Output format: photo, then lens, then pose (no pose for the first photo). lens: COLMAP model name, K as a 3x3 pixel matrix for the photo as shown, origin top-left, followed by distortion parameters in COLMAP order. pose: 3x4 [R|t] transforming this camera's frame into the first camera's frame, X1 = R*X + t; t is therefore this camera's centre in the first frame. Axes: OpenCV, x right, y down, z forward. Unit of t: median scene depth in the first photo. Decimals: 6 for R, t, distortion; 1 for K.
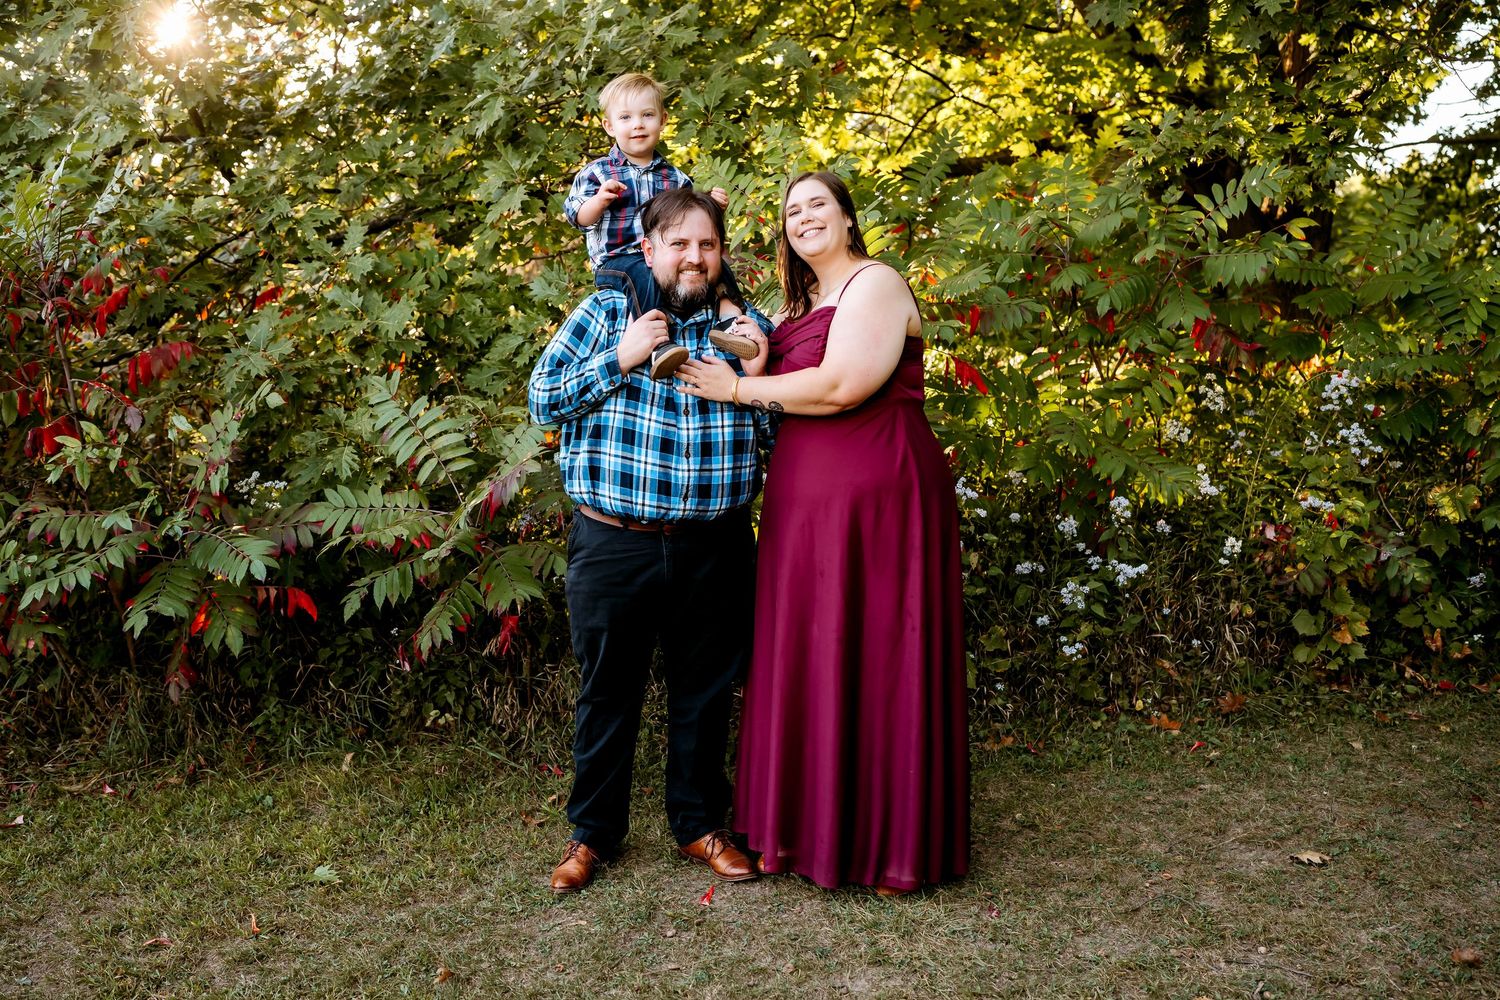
lens RADIAL K [[1507.3, 0, 751.3], [0, 1507.3, 531.9], [0, 0, 1]] dist [-0.009001, 0.111330]
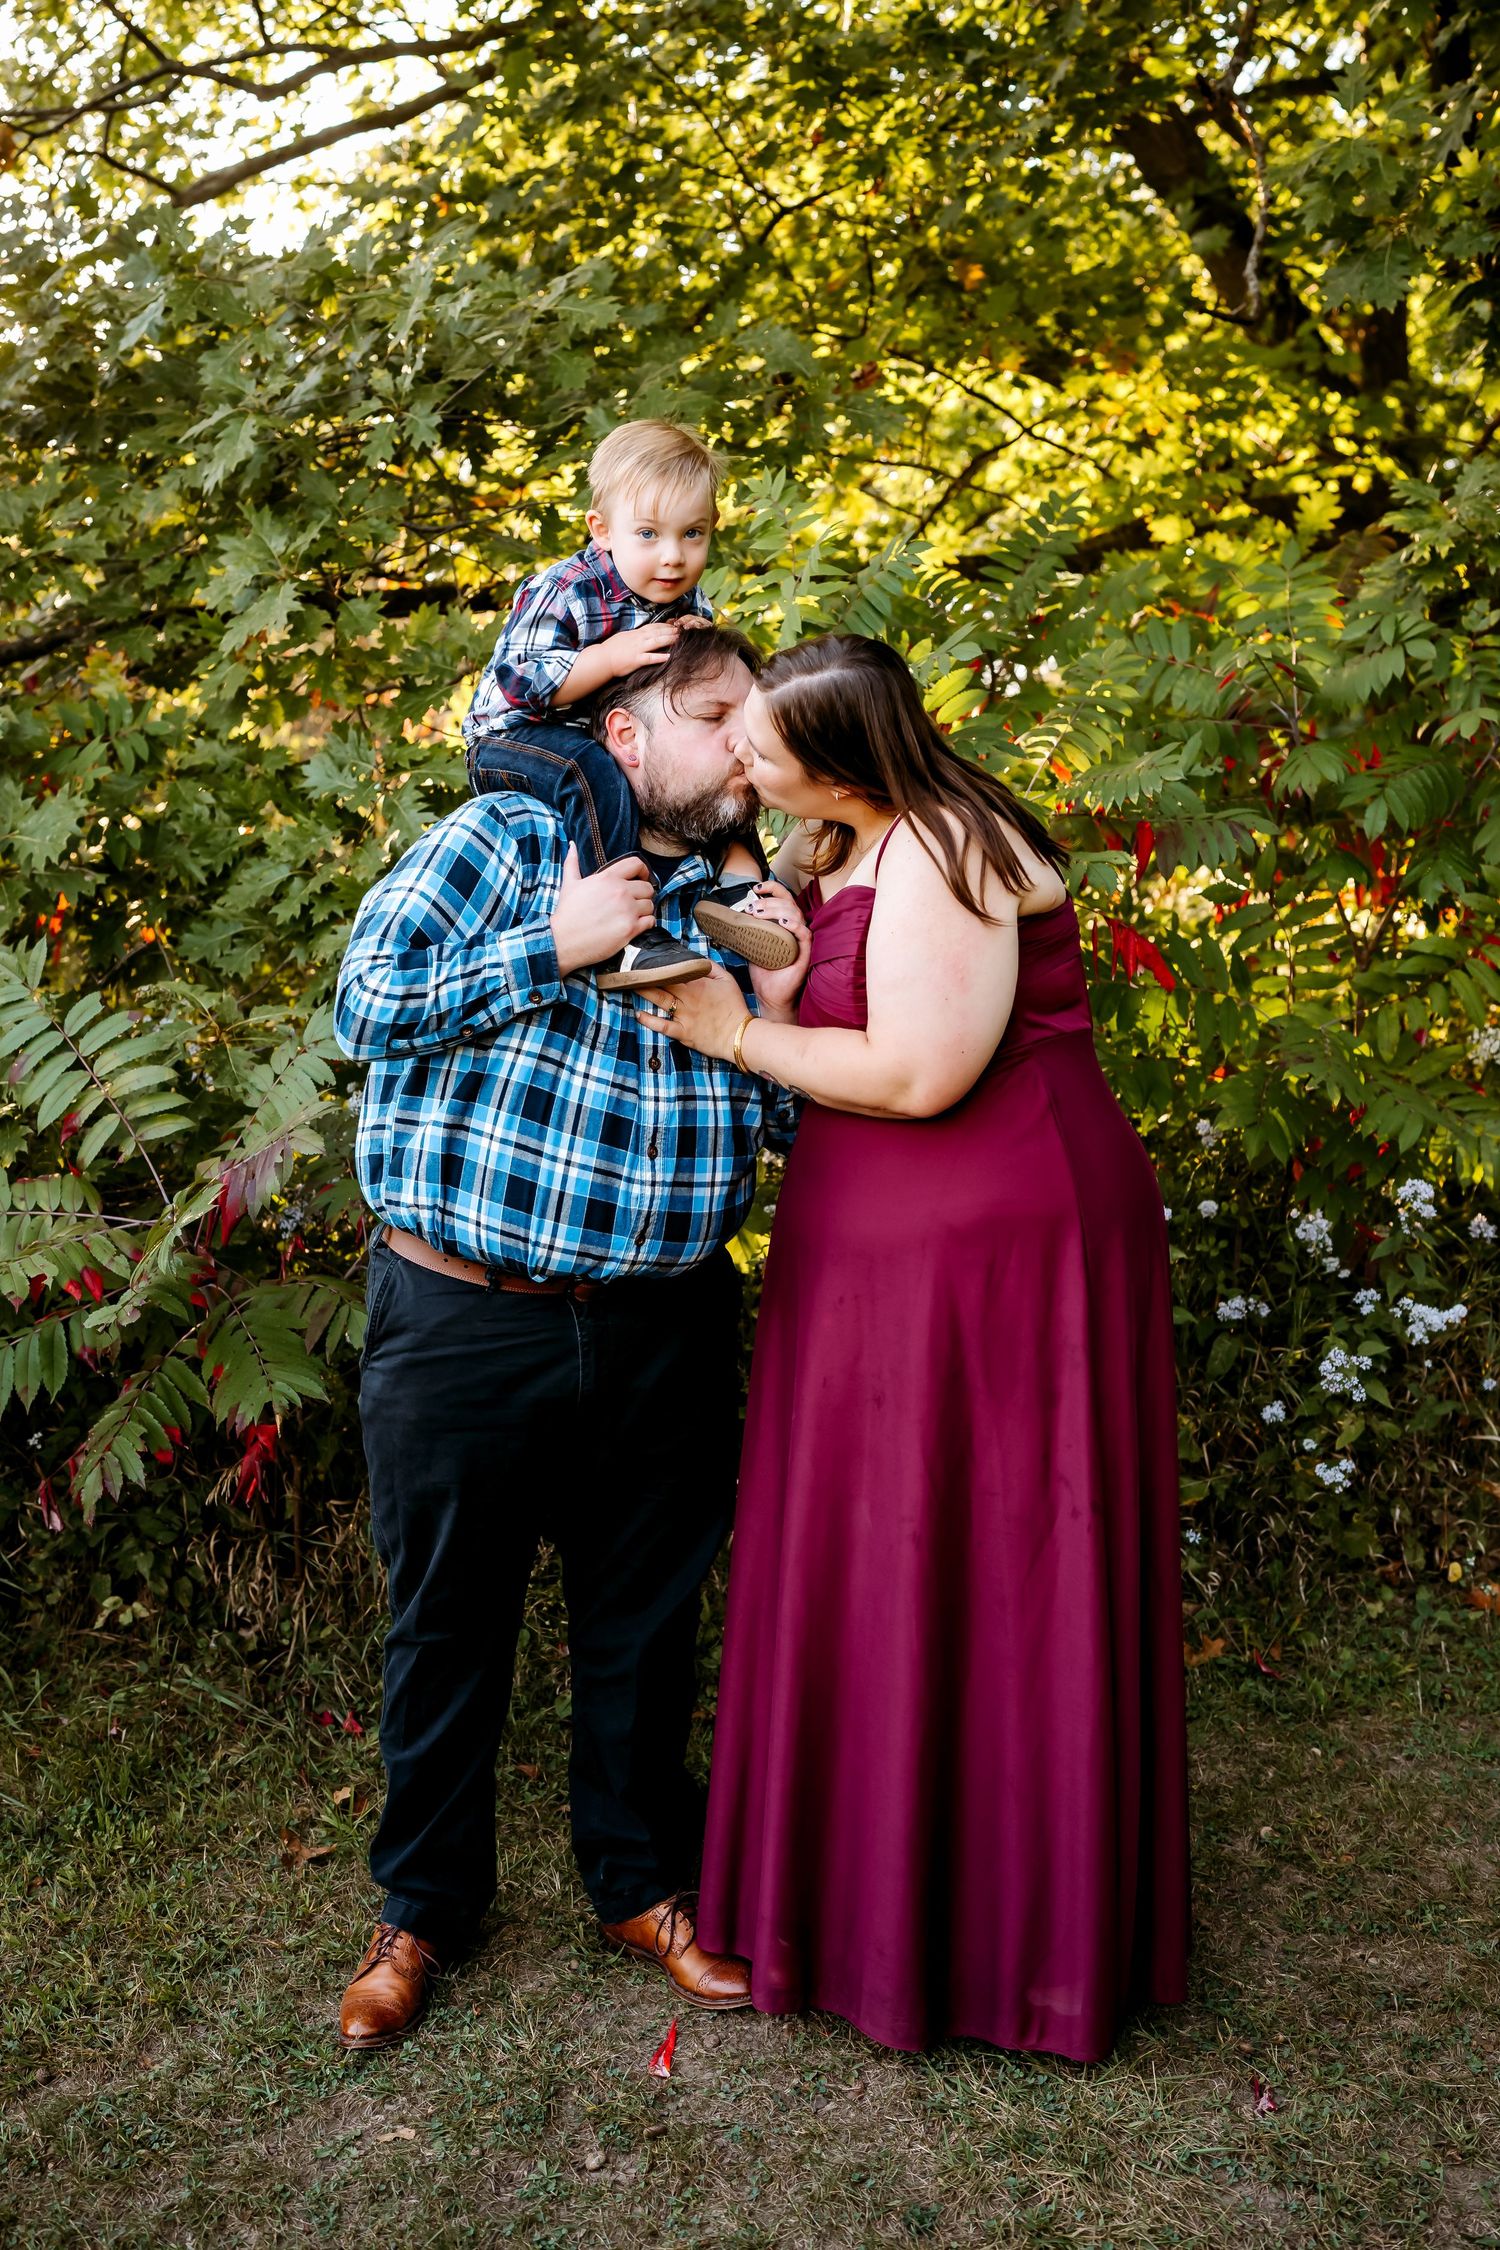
lens RADIAL K [[2260.9, 0, 749.1], [0, 2260.9, 1052.7], [0, 0, 1]] dist [-0.009001, 0.111330]
pose [[0.998741, 0.002708, 0.050099, -0.030386], [-0.001761, 0.999819, -0.018938, -0.050544], [-0.050141, 0.018825, 0.998565, 0.202763]]
